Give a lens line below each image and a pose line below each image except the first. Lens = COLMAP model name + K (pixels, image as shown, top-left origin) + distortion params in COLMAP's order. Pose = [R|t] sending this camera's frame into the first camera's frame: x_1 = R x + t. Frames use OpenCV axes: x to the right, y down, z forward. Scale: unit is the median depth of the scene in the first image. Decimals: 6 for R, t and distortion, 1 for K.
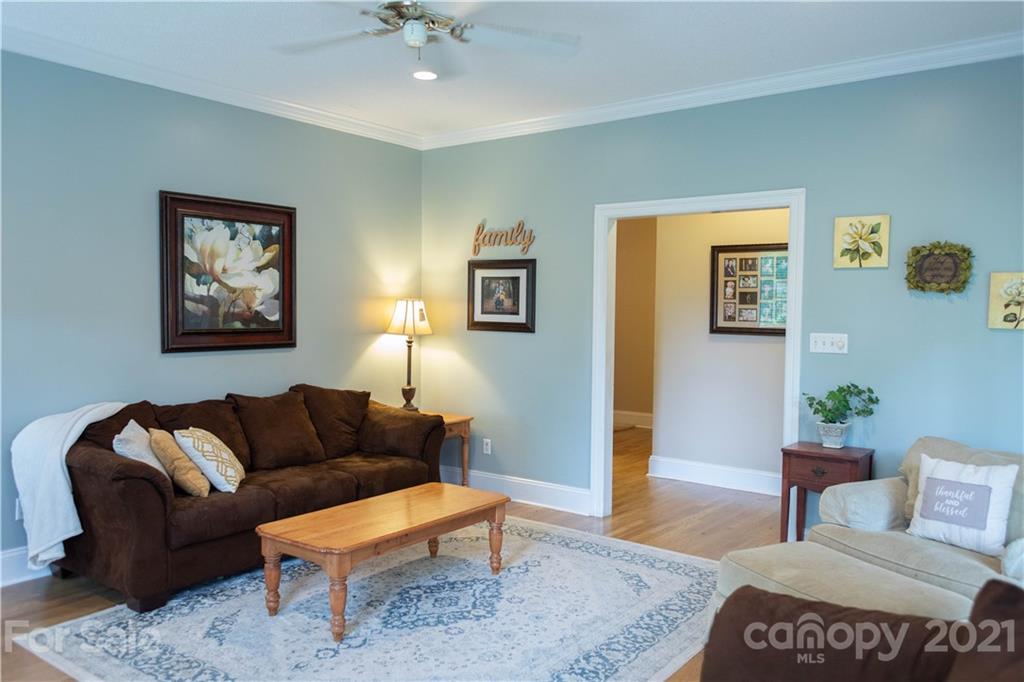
lens RADIAL K [[791.9, 0, 516.1], [0, 791.9, 346.8], [0, 0, 1]] dist [0.036980, -0.002016]
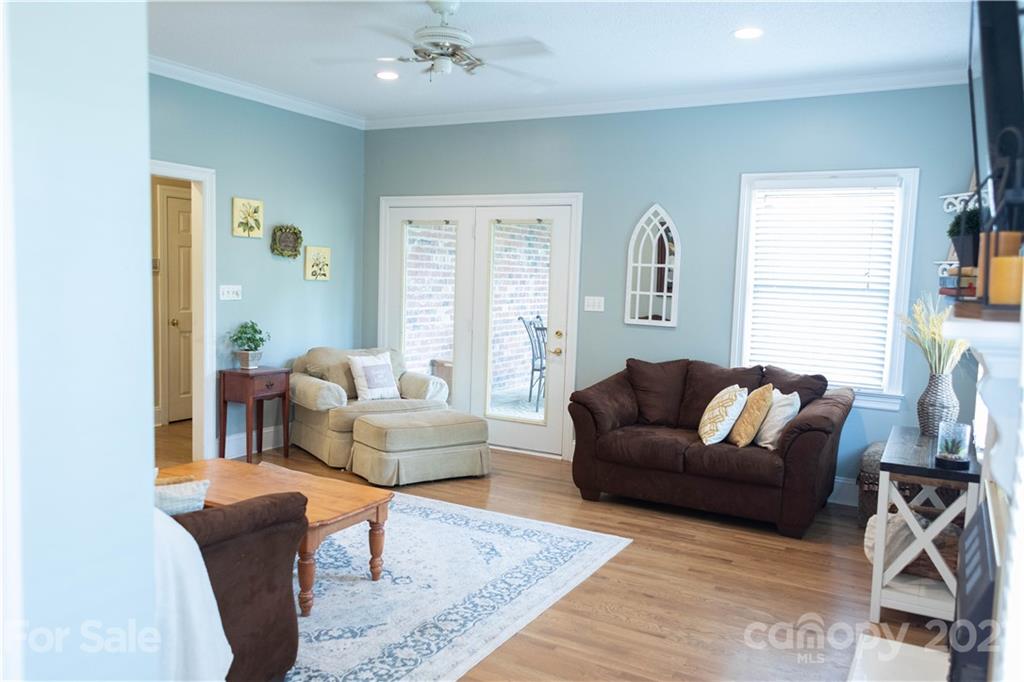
lens RADIAL K [[791.9, 0, 516.1], [0, 791.9, 346.8], [0, 0, 1]] dist [0.036980, -0.002016]
pose [[-0.141346, -0.106137, 0.984254, -1.104858], [0.017261, 0.993821, 0.109648, -0.058219], [-0.989810, 0.032487, -0.138640, 0.808707]]
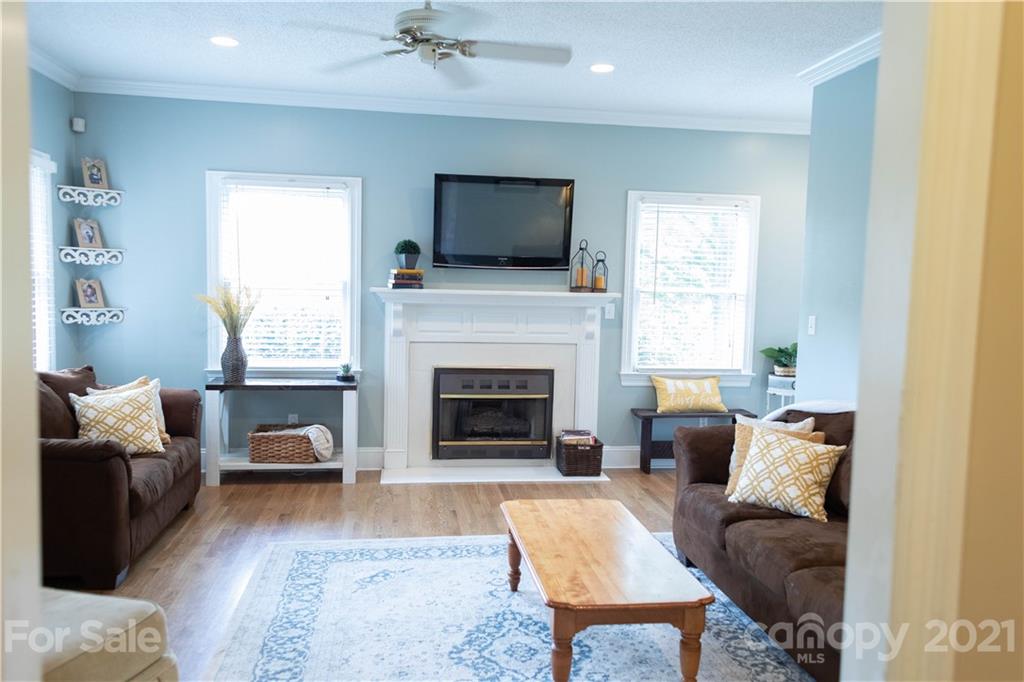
lens RADIAL K [[791.9, 0, 516.1], [0, 791.9, 346.8], [0, 0, 1]] dist [0.036980, -0.002016]
pose [[-0.697314, 0.032226, -0.716041, 0.475540], [-0.070066, 0.991140, 0.112841, -0.080538], [0.713333, 0.128856, -0.688878, 1.466996]]
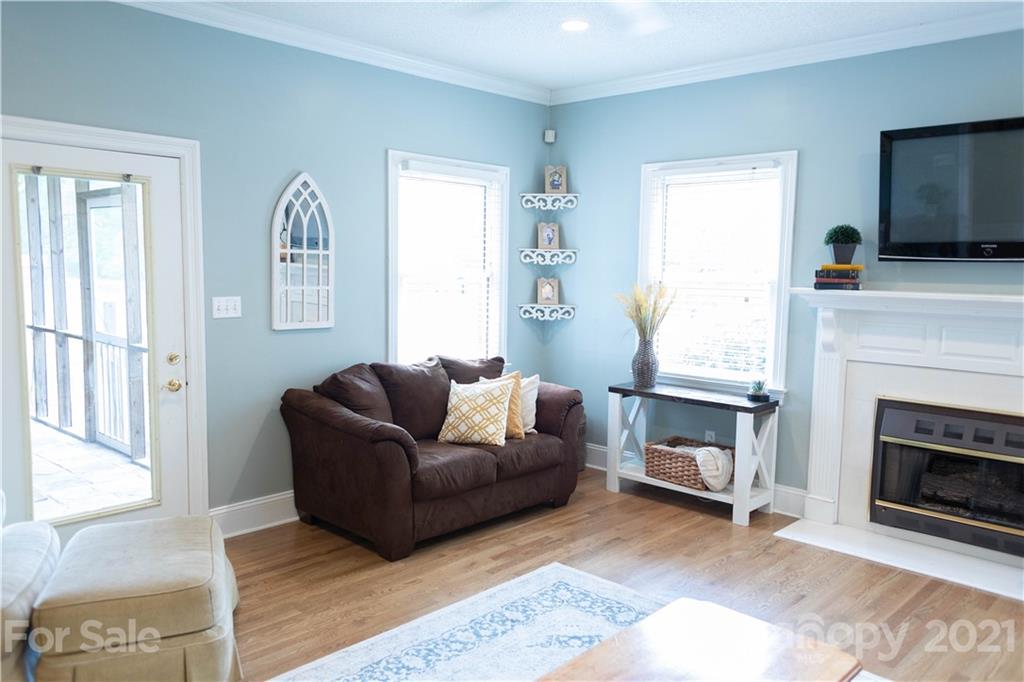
lens RADIAL K [[791.9, 0, 516.1], [0, 791.9, 346.8], [0, 0, 1]] dist [0.036980, -0.002016]
pose [[-0.993990, -0.039188, 0.102220, -0.106333], [-0.022612, 0.987093, 0.158542, -0.095490], [-0.107113, 0.155278, -0.982047, 1.457397]]
